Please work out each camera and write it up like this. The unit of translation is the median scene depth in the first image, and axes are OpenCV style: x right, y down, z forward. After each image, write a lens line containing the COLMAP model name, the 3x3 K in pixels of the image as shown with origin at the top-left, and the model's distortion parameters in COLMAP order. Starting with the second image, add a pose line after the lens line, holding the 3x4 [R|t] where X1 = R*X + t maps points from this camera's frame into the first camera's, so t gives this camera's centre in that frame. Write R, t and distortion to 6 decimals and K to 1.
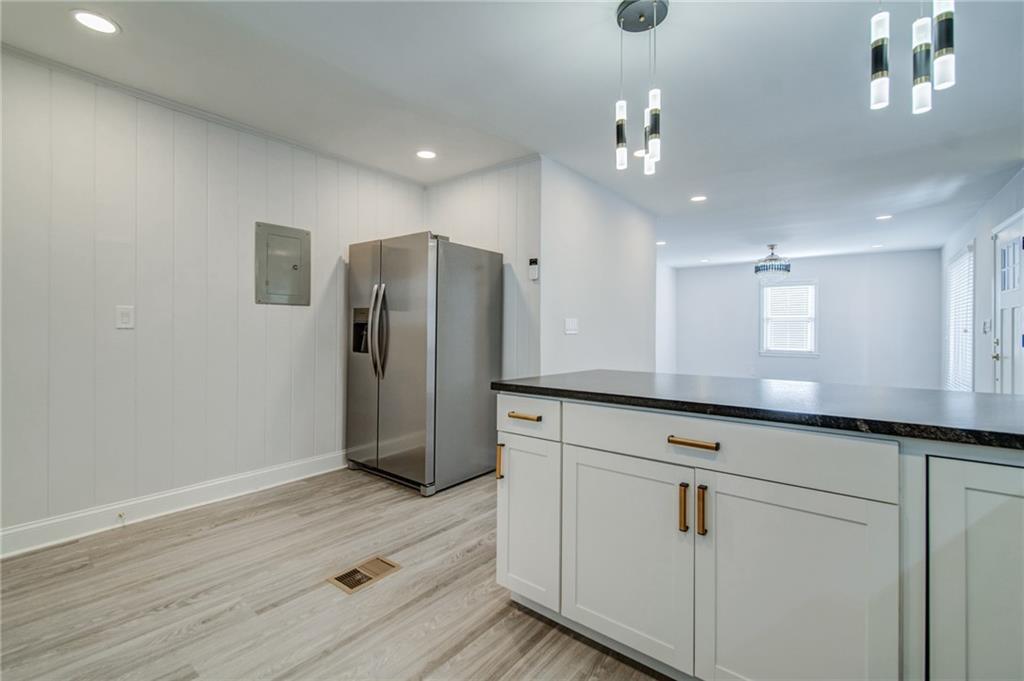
lens RADIAL K [[450.5, 0, 488.9], [0, 450.5, 330.2], [0, 0, 1]] dist [0.000410, 0.000038]
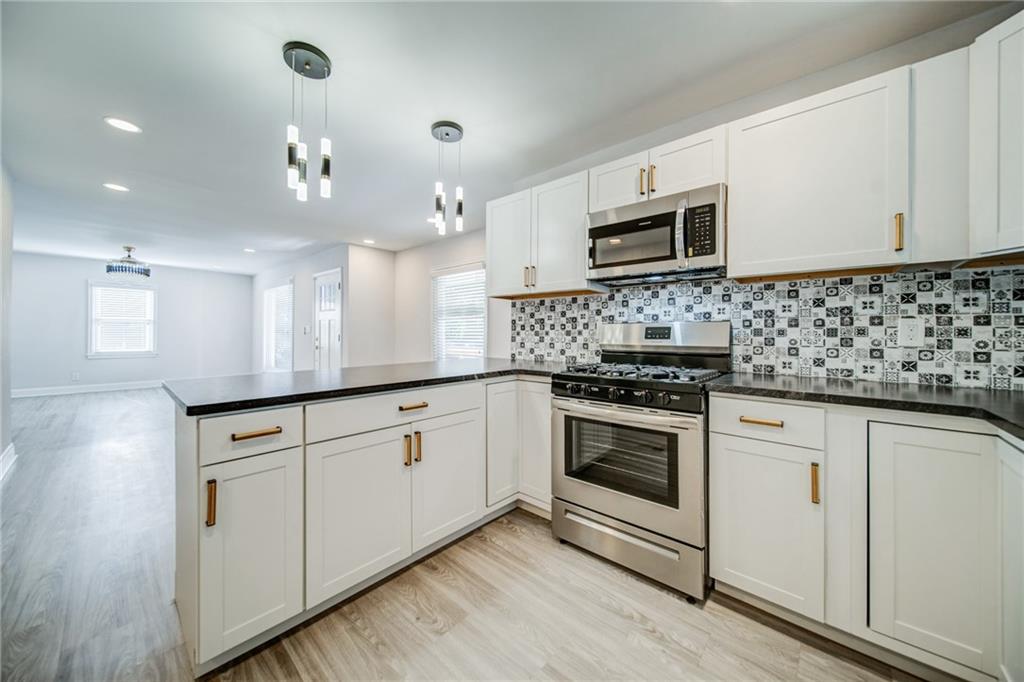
lens RADIAL K [[360.5, 0, 513.0], [0, 360.5, 333.4], [0, 0, 1]] dist [0.000081, -0.000020]
pose [[0.032775, -0.006529, 0.999441, -0.541863], [-0.001631, 0.999977, 0.006586, -0.010712], [-0.999461, -0.001845, 0.032763, 0.414835]]
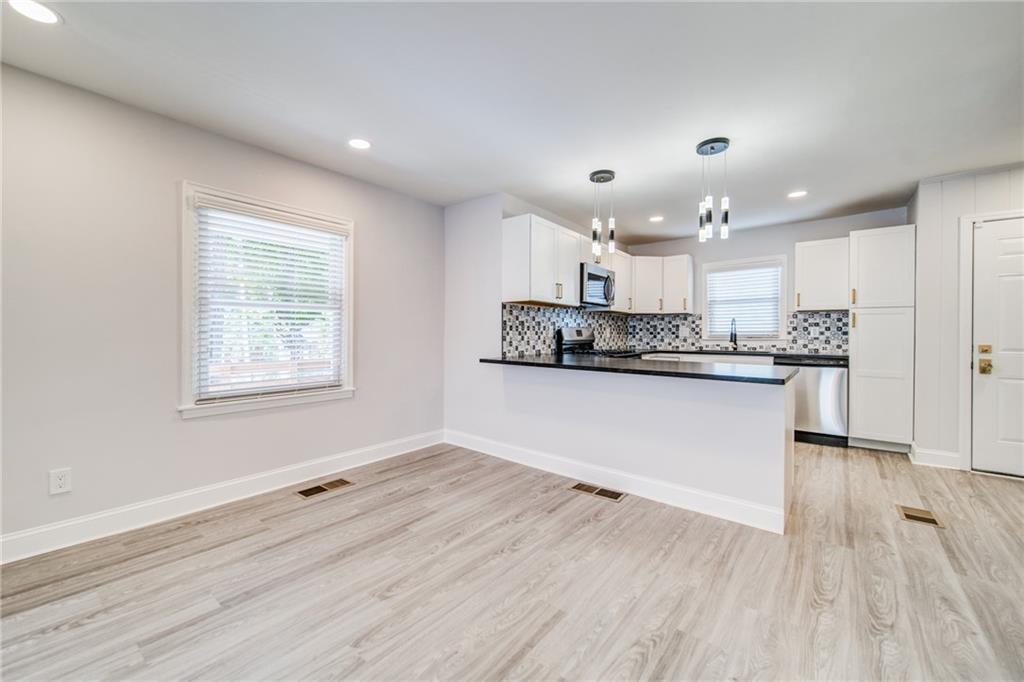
lens RADIAL K [[409.9, 0, 489.1], [0, 409.9, 333.4], [0, 0, 1]] dist [-0.000594, -0.000180]
pose [[-0.999929, -0.010540, 0.005521, 1.096618], [-0.010531, 0.999943, 0.001764, -0.002475], [-0.005539, 0.001706, -0.999983, 2.399392]]
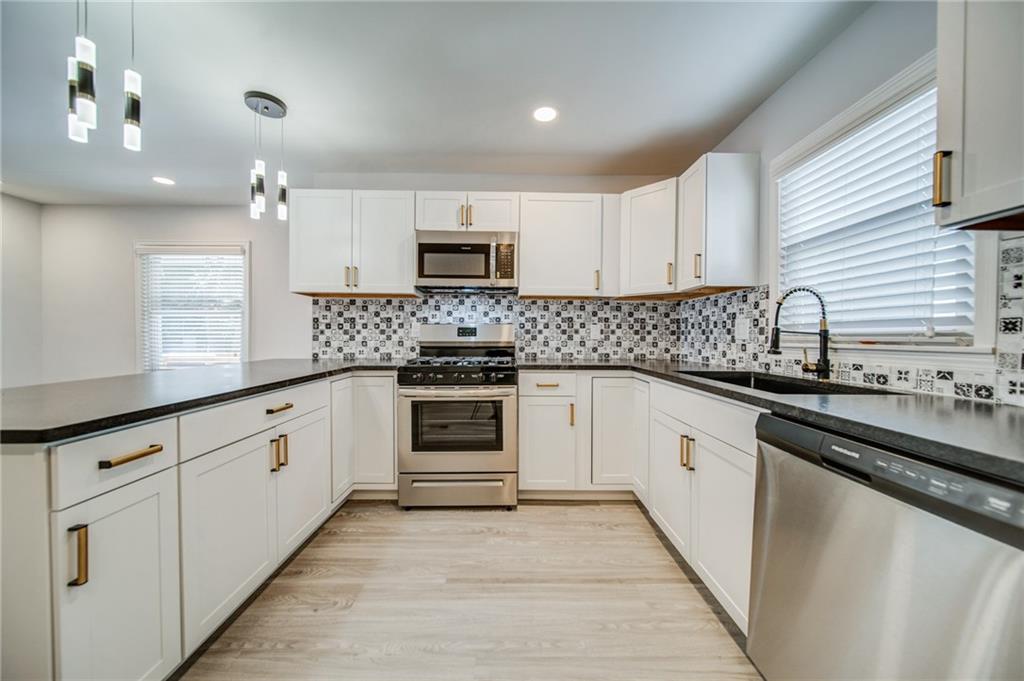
lens RADIAL K [[355.8, 0, 512.0], [0, 355.8, 340.5], [0, 0, 1]] dist [-0.000452, -0.000074]
pose [[-0.642906, -0.021473, 0.765644, -0.635284], [-0.006835, 0.999728, 0.022299, -0.004172], [-0.765914, 0.009103, -0.642878, 0.792138]]
